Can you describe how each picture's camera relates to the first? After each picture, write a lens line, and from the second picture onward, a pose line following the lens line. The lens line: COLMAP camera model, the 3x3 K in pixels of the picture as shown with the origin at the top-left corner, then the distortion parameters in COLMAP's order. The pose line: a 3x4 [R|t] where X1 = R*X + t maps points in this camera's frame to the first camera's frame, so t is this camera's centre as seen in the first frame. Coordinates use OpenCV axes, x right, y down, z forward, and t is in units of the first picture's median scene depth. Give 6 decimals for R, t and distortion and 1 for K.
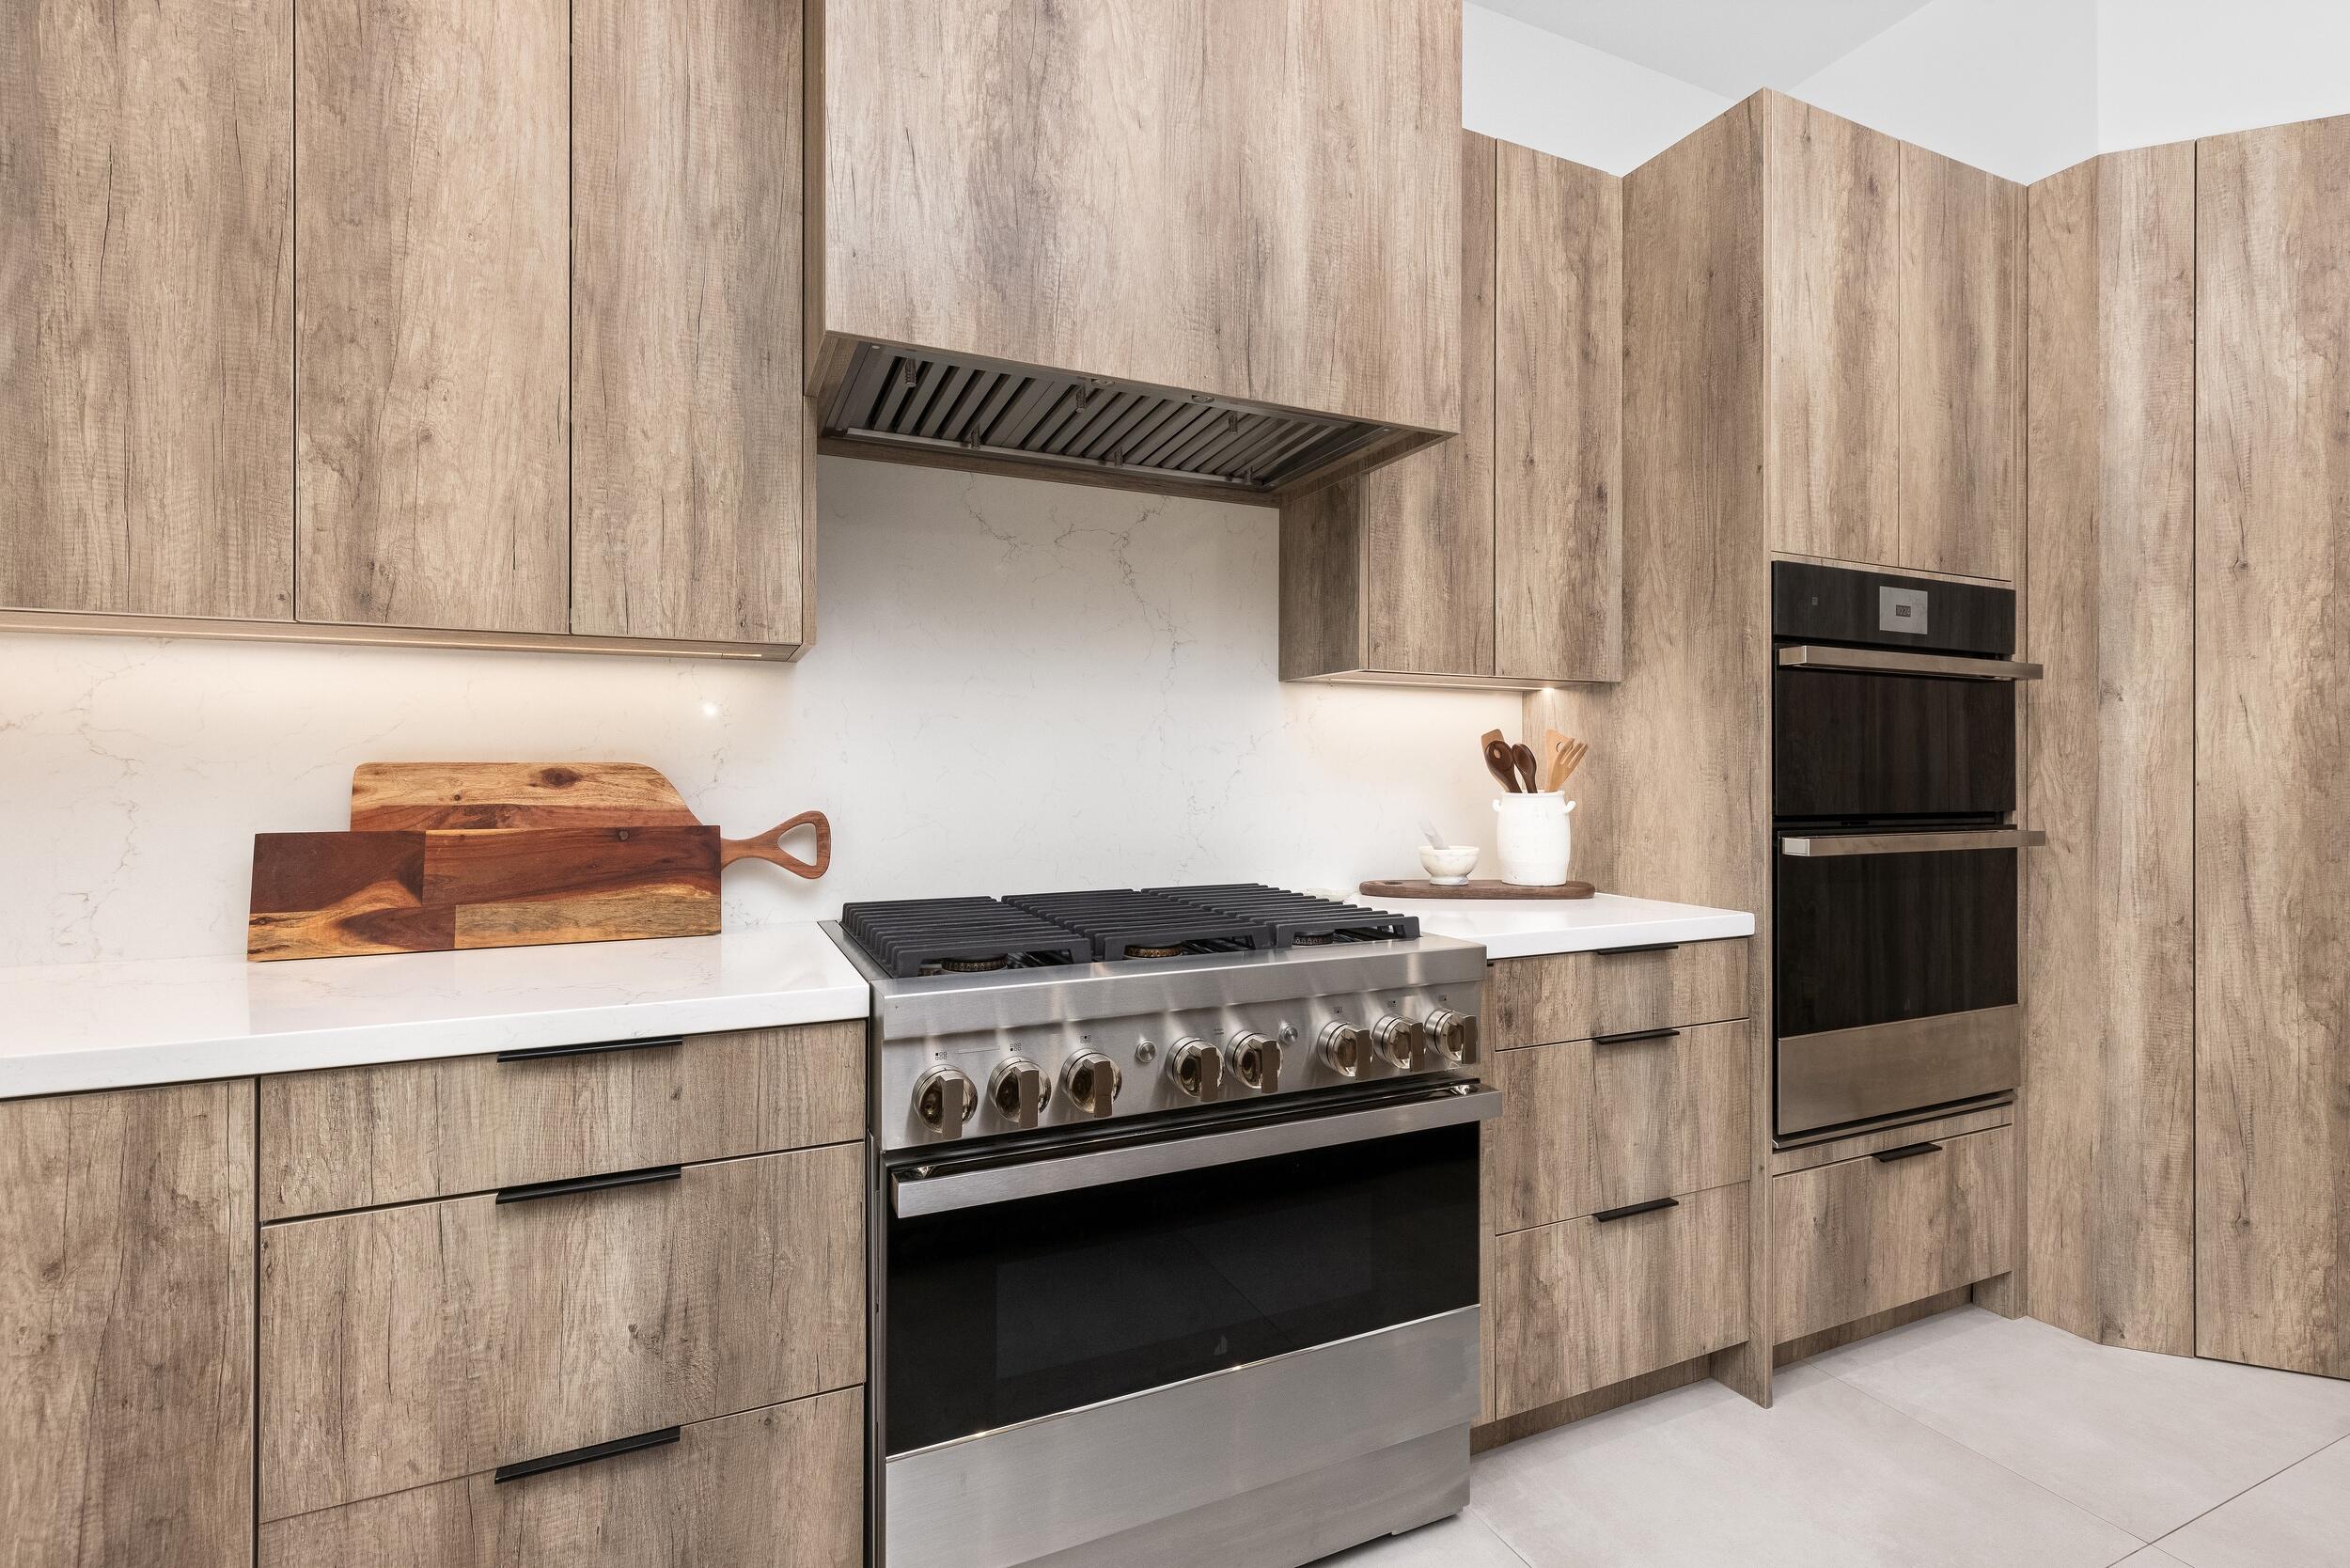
lens RADIAL K [[1067.1, 0, 1171.8], [0, 1067.1, 766.7], [0, 0, 1]] dist [0.001584, 0.000383]
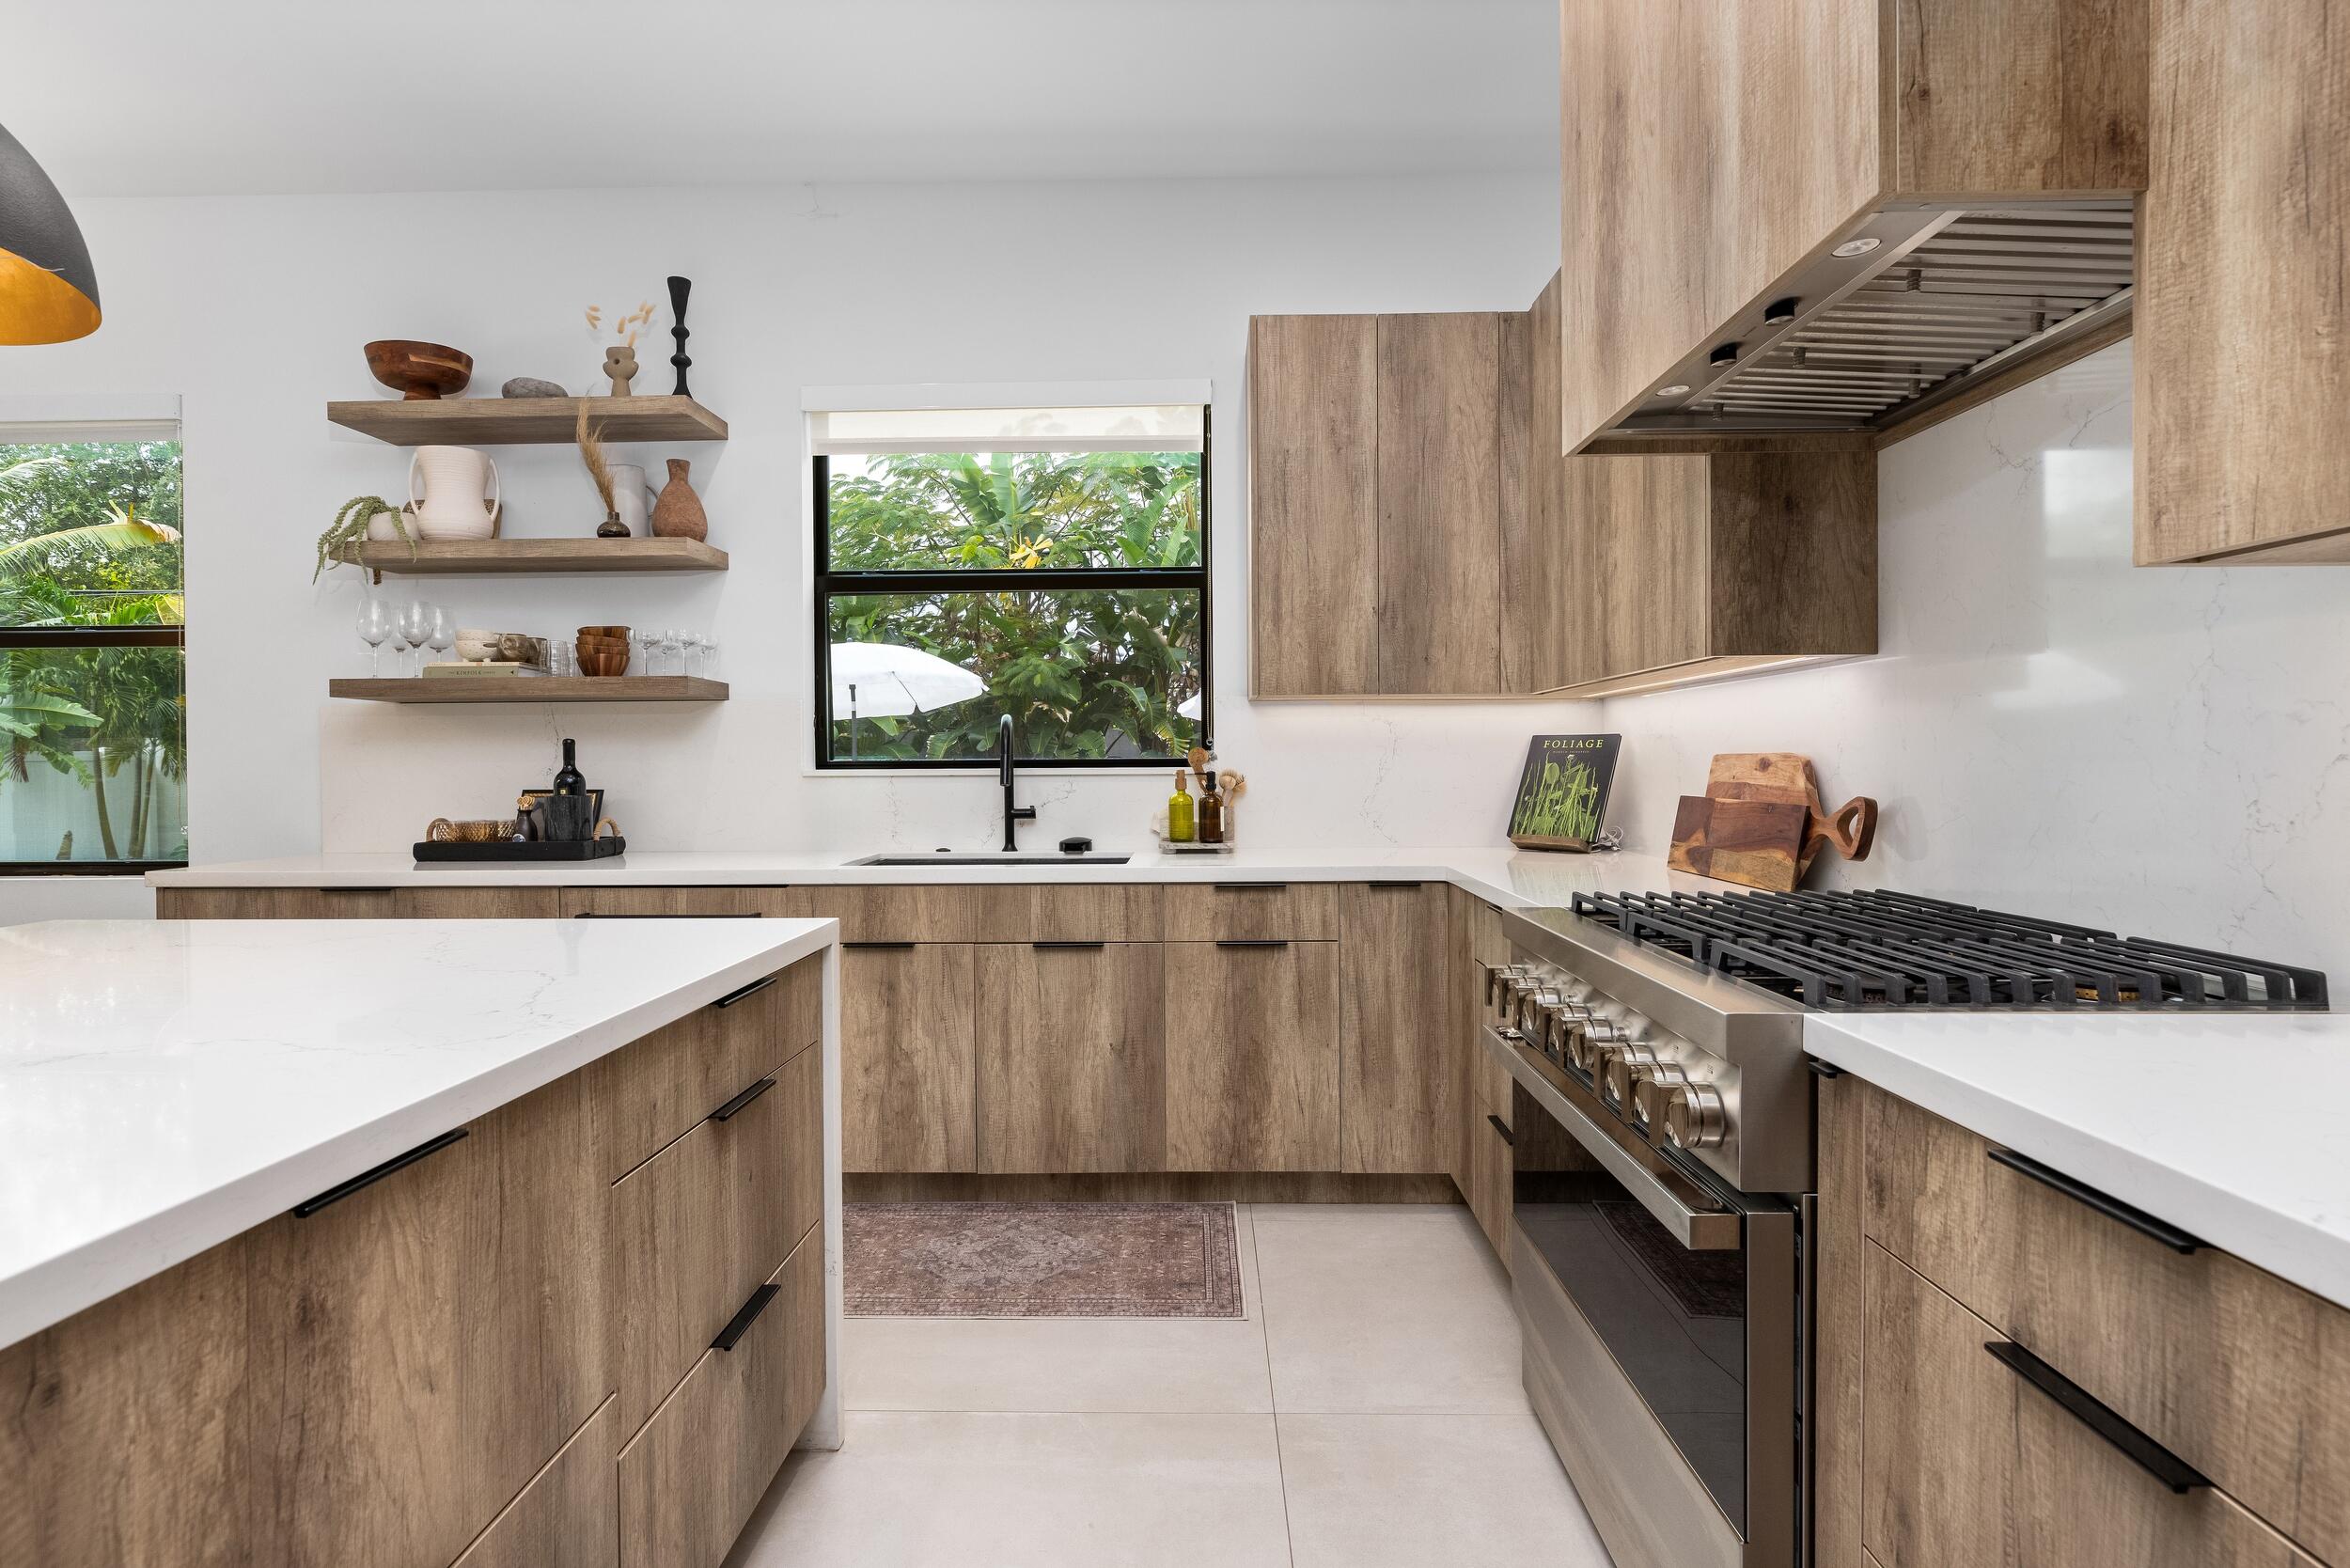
lens RADIAL K [[1171.6, 0, 1174.3], [0, 1171.6, 781.9], [0, 0, 1]] dist [-0.002768, -0.000387]
pose [[-0.431883, 0.017170, -0.901766, 1.272070], [0.008522, 0.999852, 0.014957, 0.005150], [0.901889, -0.001225, -0.431966, 1.137559]]
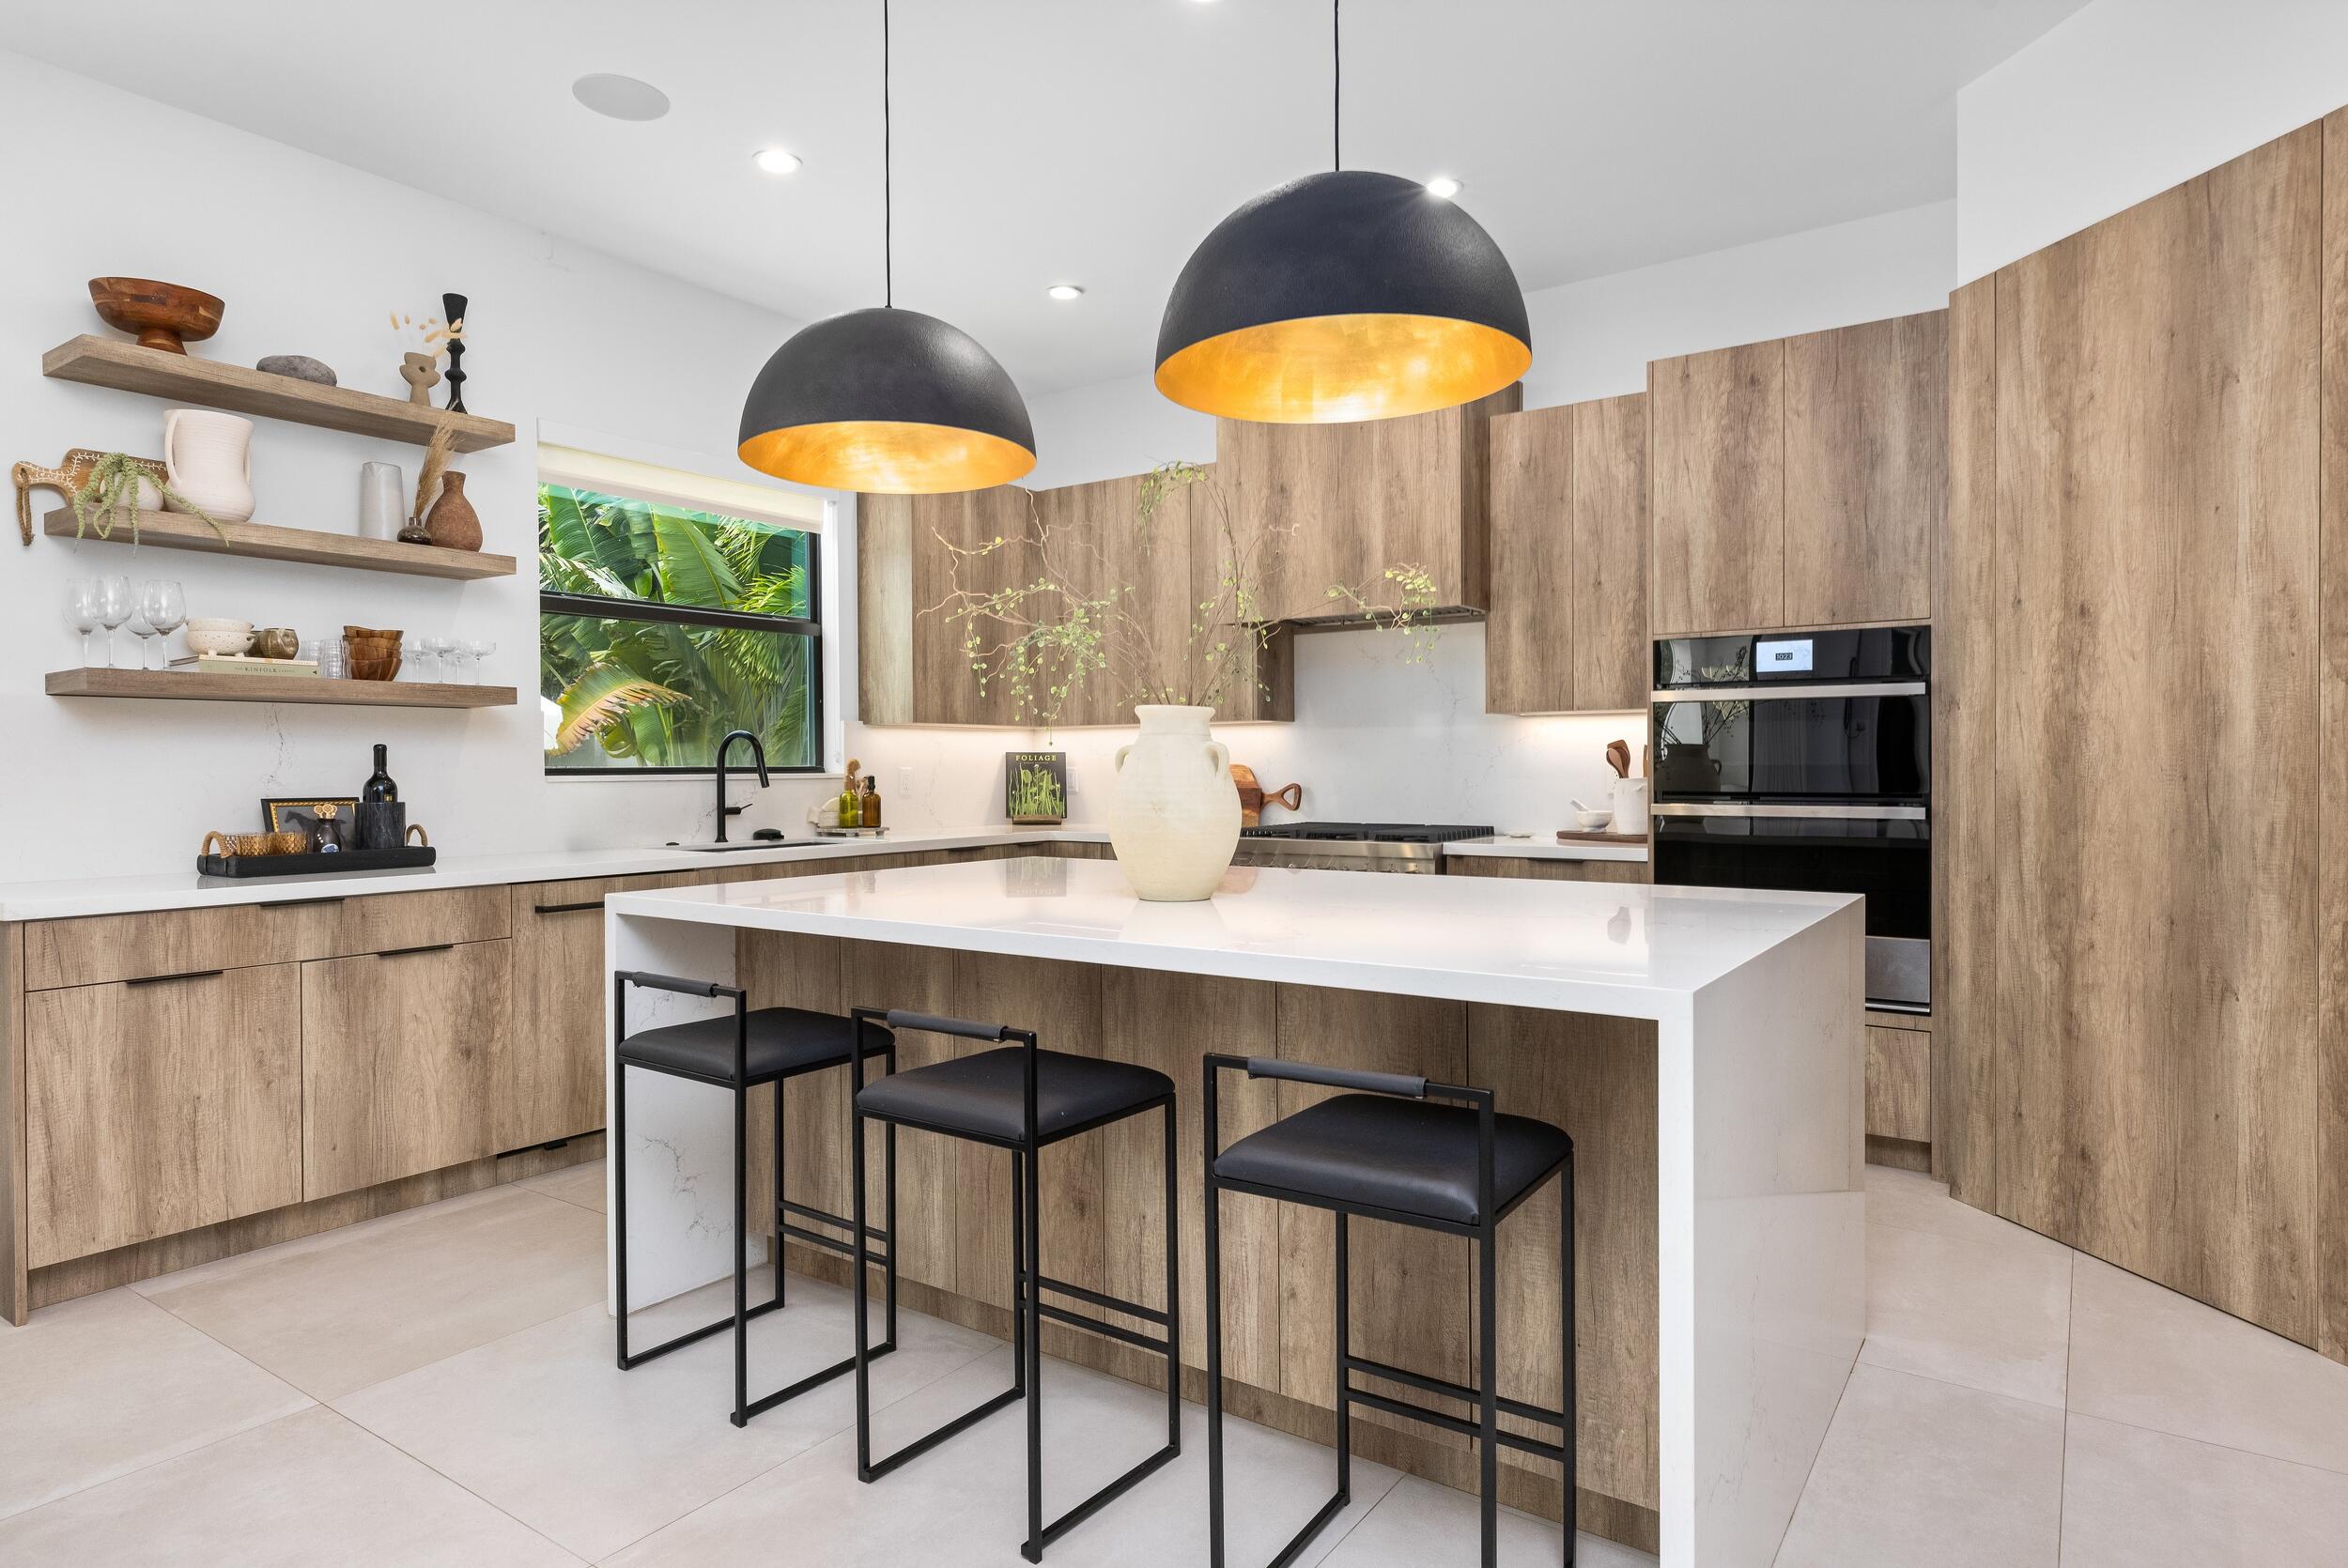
lens RADIAL K [[1314.6, 0, 1177.1], [0, 1314.6, 776.8], [0, 0, 1]] dist [0.003364, 0.000687]
pose [[0.510212, 0.003093, -0.860043, 2.707519], [0.008683, 0.999924, 0.008748, -0.001991], [0.860005, -0.011931, 0.510146, -0.981119]]
